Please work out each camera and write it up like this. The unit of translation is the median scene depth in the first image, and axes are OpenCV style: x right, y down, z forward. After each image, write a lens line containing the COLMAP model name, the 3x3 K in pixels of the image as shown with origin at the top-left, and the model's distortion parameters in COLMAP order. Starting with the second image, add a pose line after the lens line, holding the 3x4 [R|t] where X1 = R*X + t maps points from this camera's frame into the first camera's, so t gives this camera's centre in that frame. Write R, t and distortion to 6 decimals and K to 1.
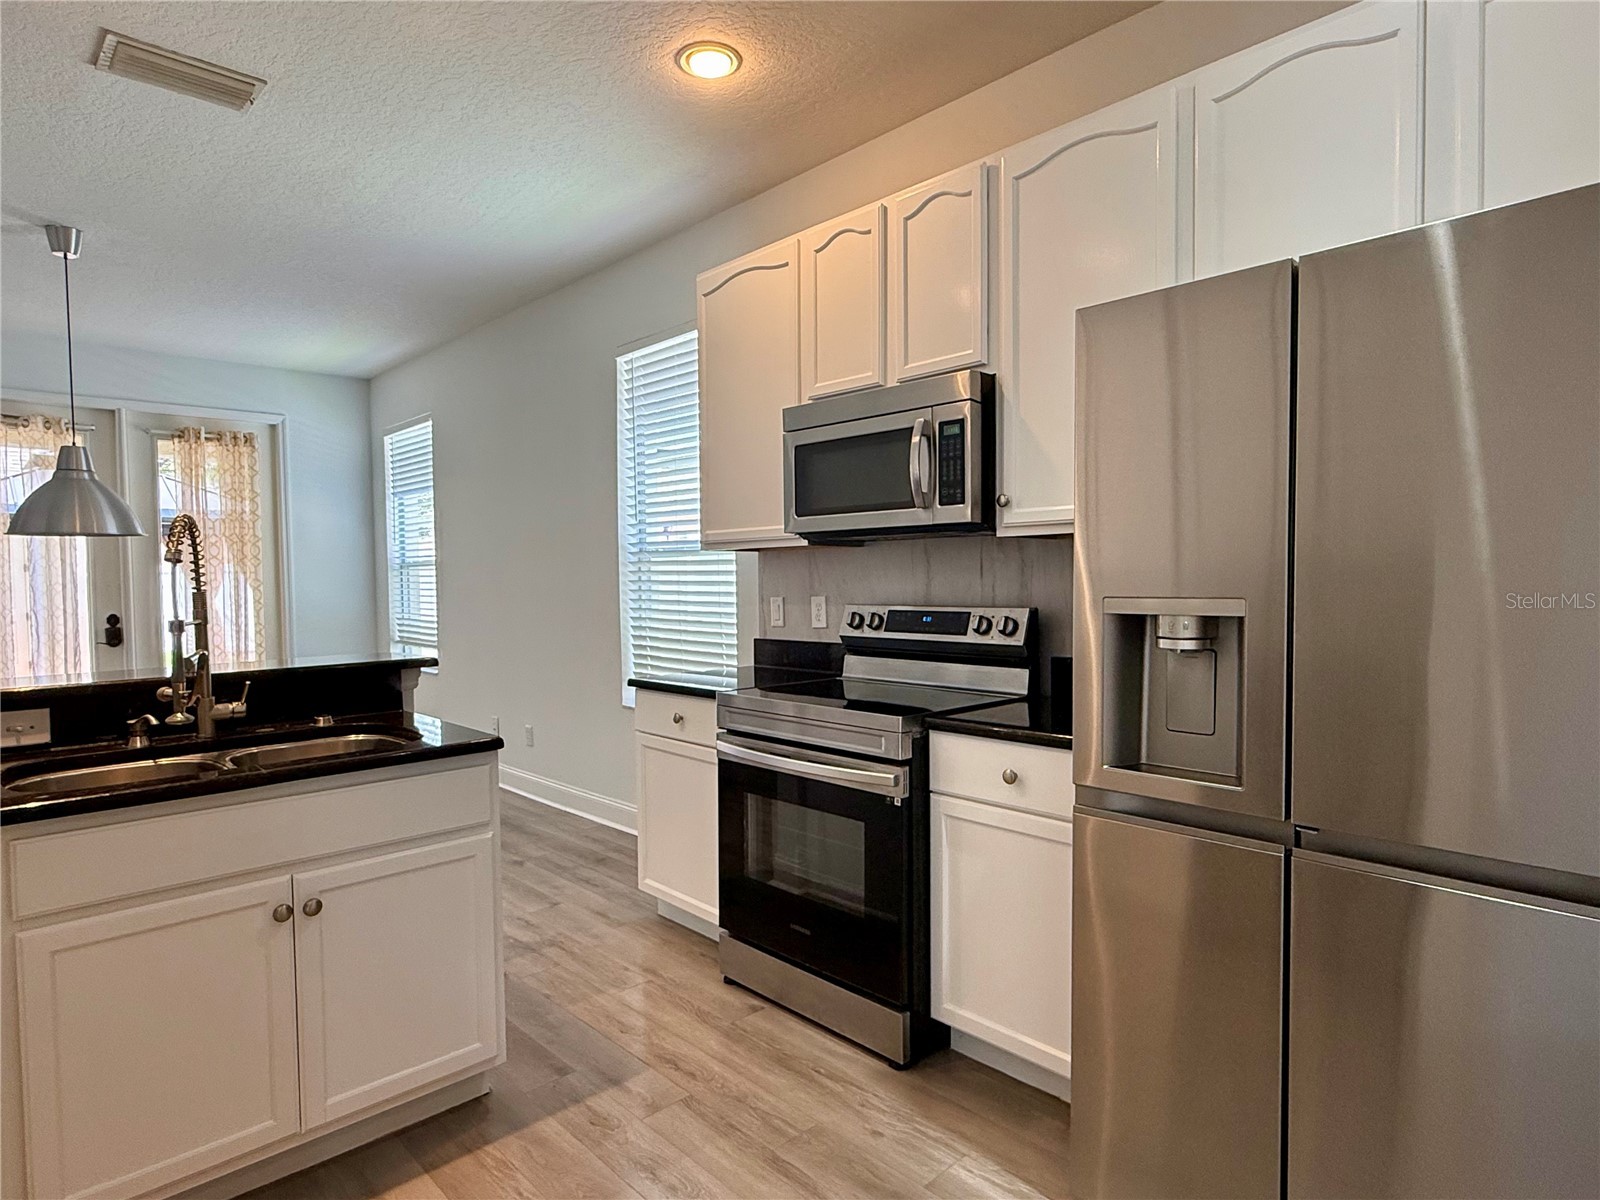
lens RADIAL K [[901.1, 0, 780.2], [0, 901.1, 604.1], [0, 0, 1]] dist [0.002406, -0.002382]
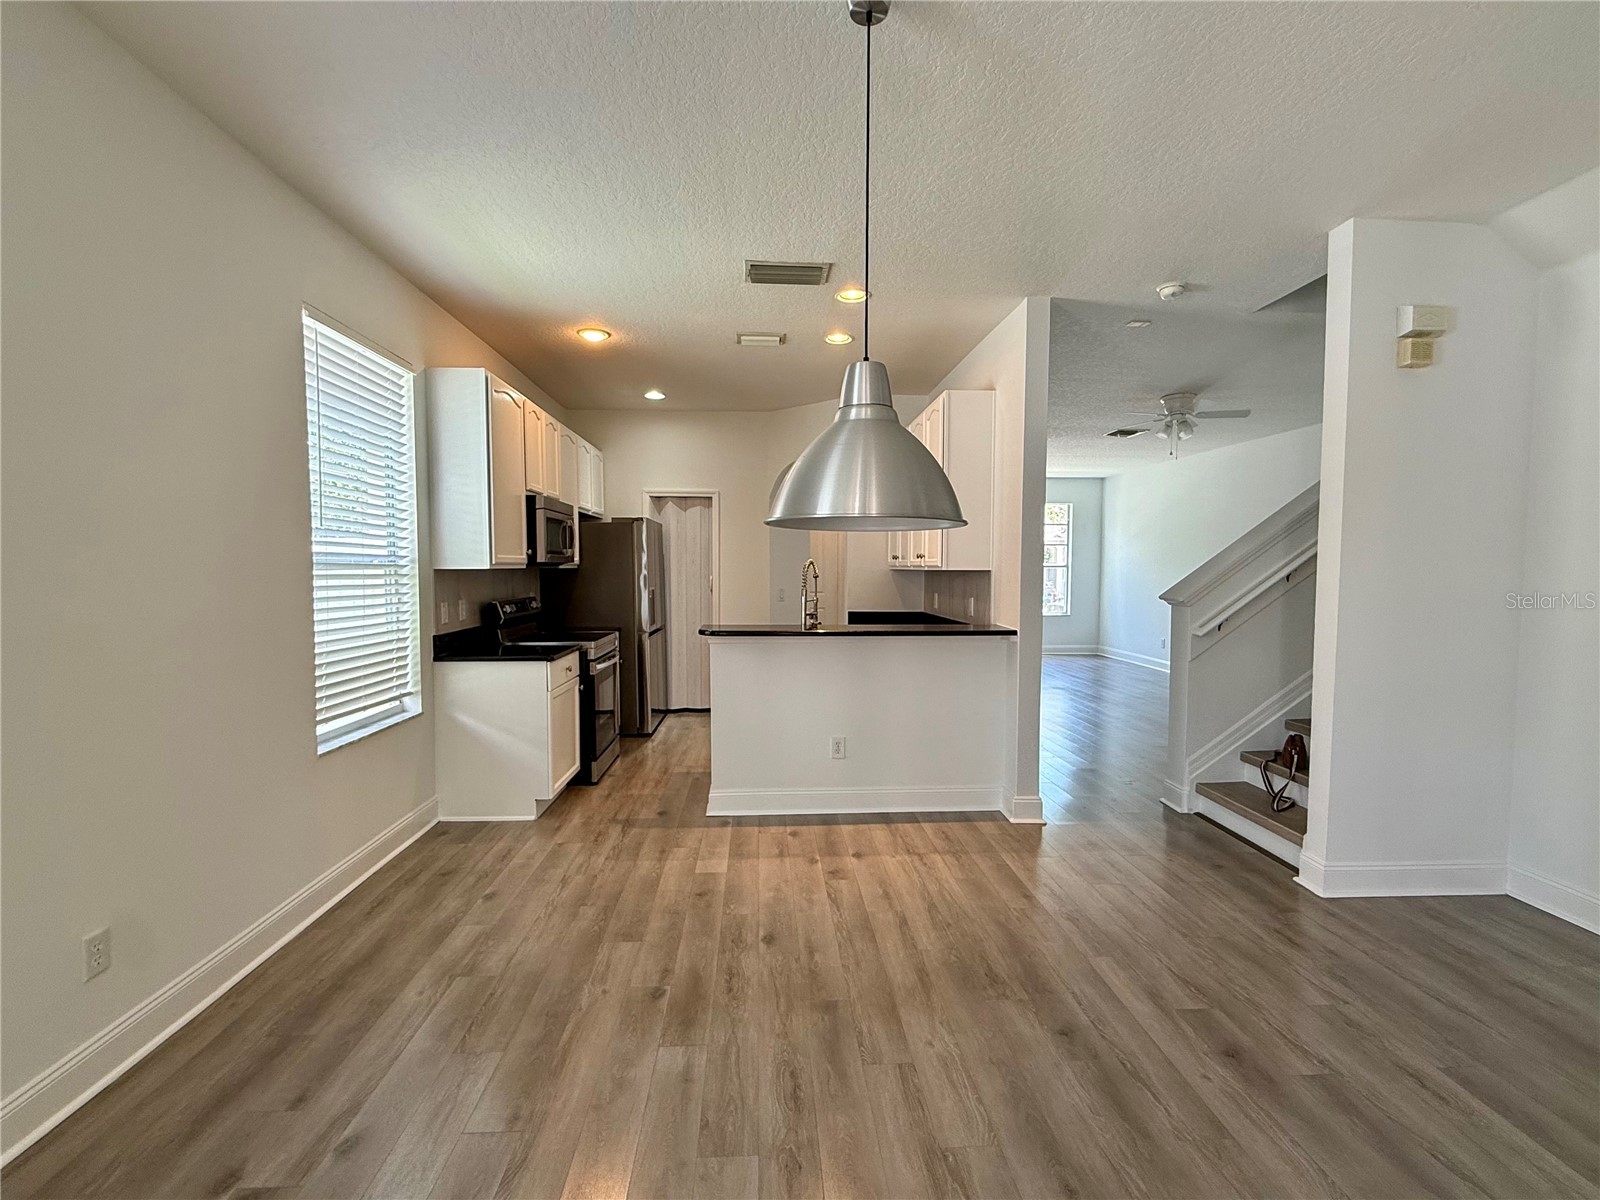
lens RADIAL K [[742.0, 0, 800.3], [0, 742.0, 601.2], [0, 0, 1]] dist [0.000524, -0.003042]
pose [[-0.767496, -0.016416, 0.640844, -1.411269], [0.030948, 0.997558, 0.062618, -0.078751], [-0.640306, 0.067892, -0.765113, 1.872258]]
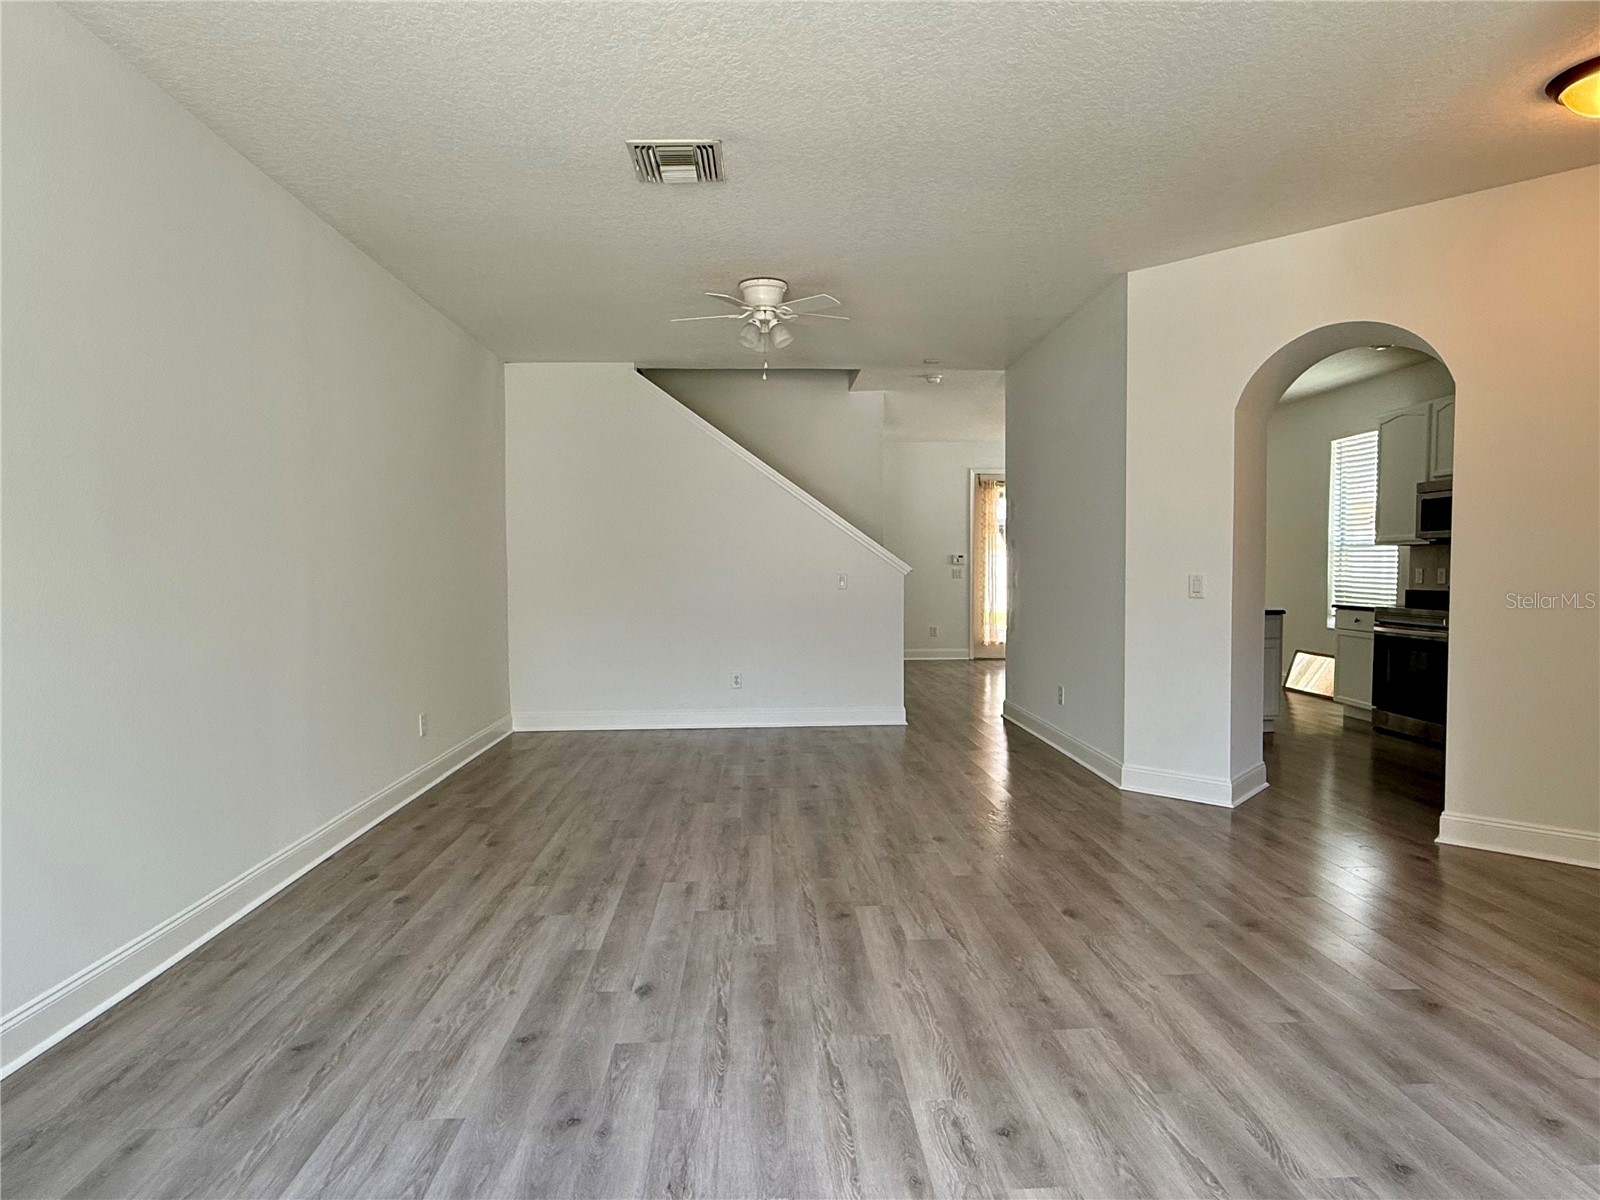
lens RADIAL K [[901.1, 0, 795.6], [0, 901.1, 606.6], [0, 0, 1]] dist [0.002406, -0.002382]
pose [[0.763879, 0.037961, -0.644242, 0.283291], [-0.024931, 0.999259, 0.029319, 0.063550], [0.644878, -0.006335, 0.764259, -1.734225]]
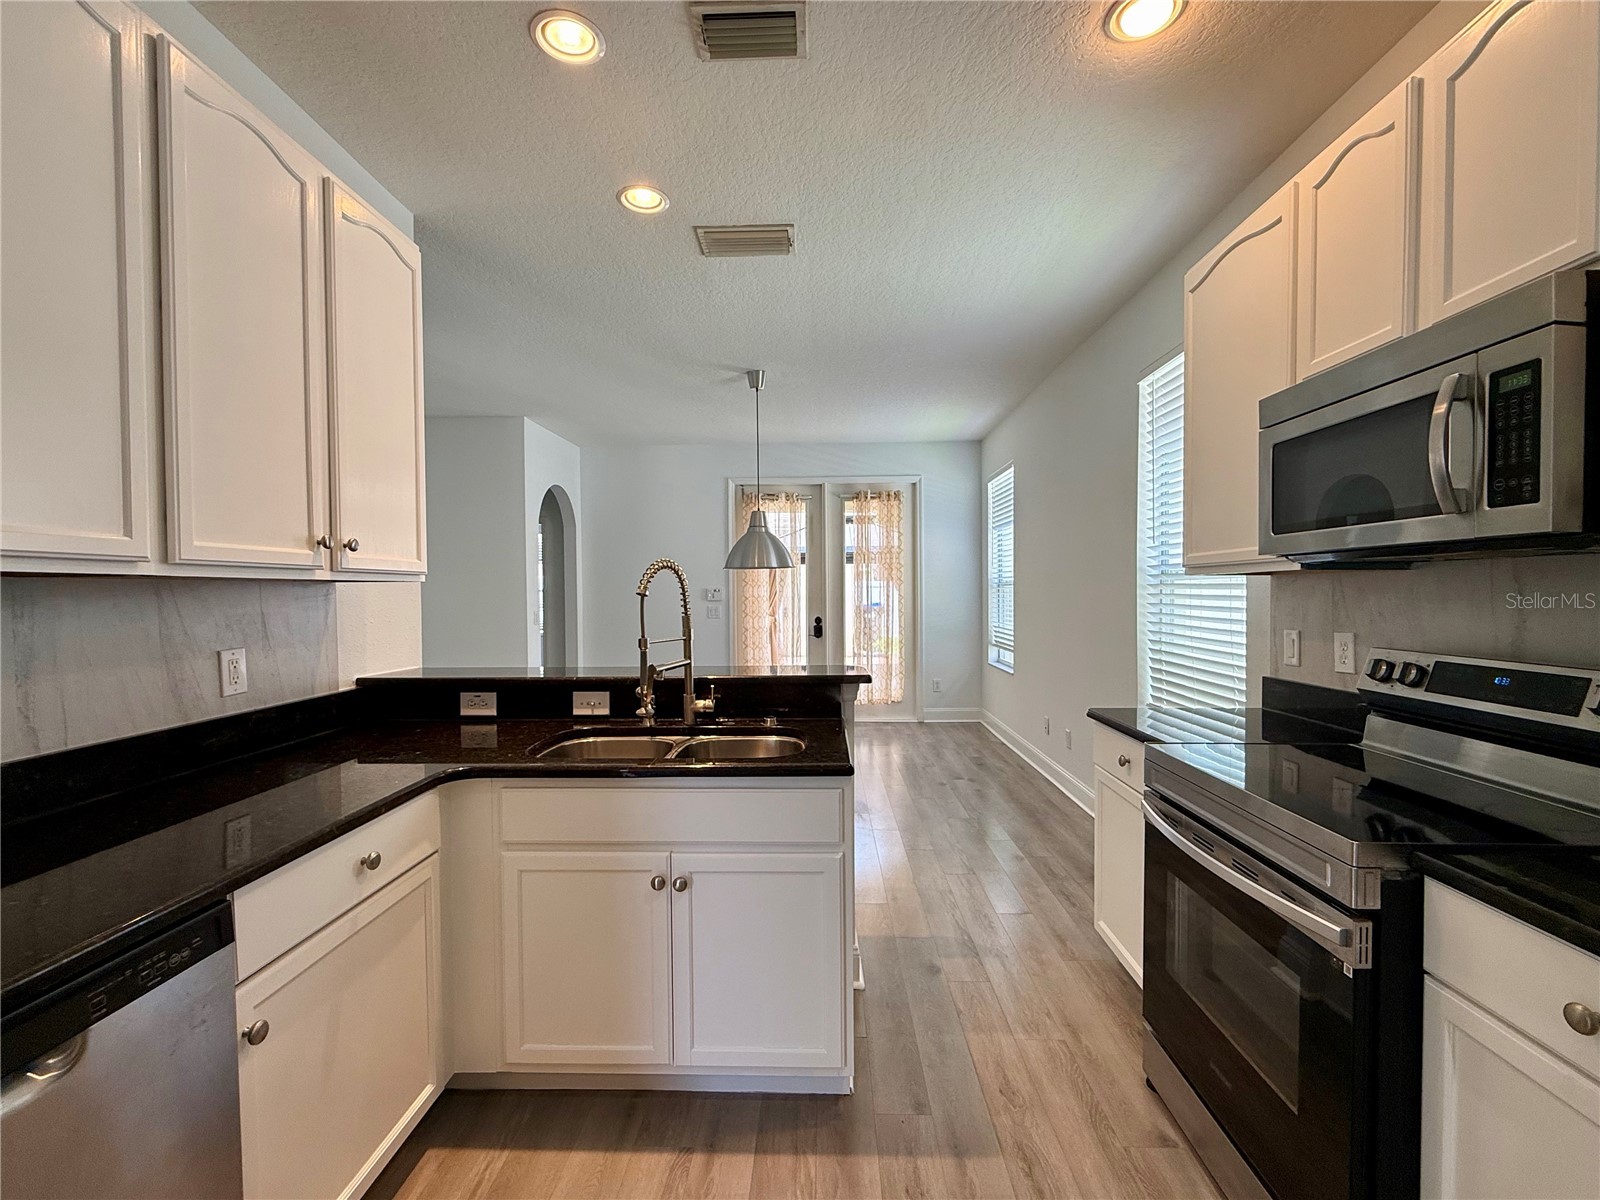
lens RADIAL K [[691.7, 0, 805.2], [0, 691.7, 603.1], [0, 0, 1]] dist [0.001736, -0.001222]
pose [[0.713979, 0.018743, -0.699916, 0.151395], [-0.024131, 0.999706, 0.002154, -0.028604], [0.699751, 0.015352, 0.714222, 0.284048]]
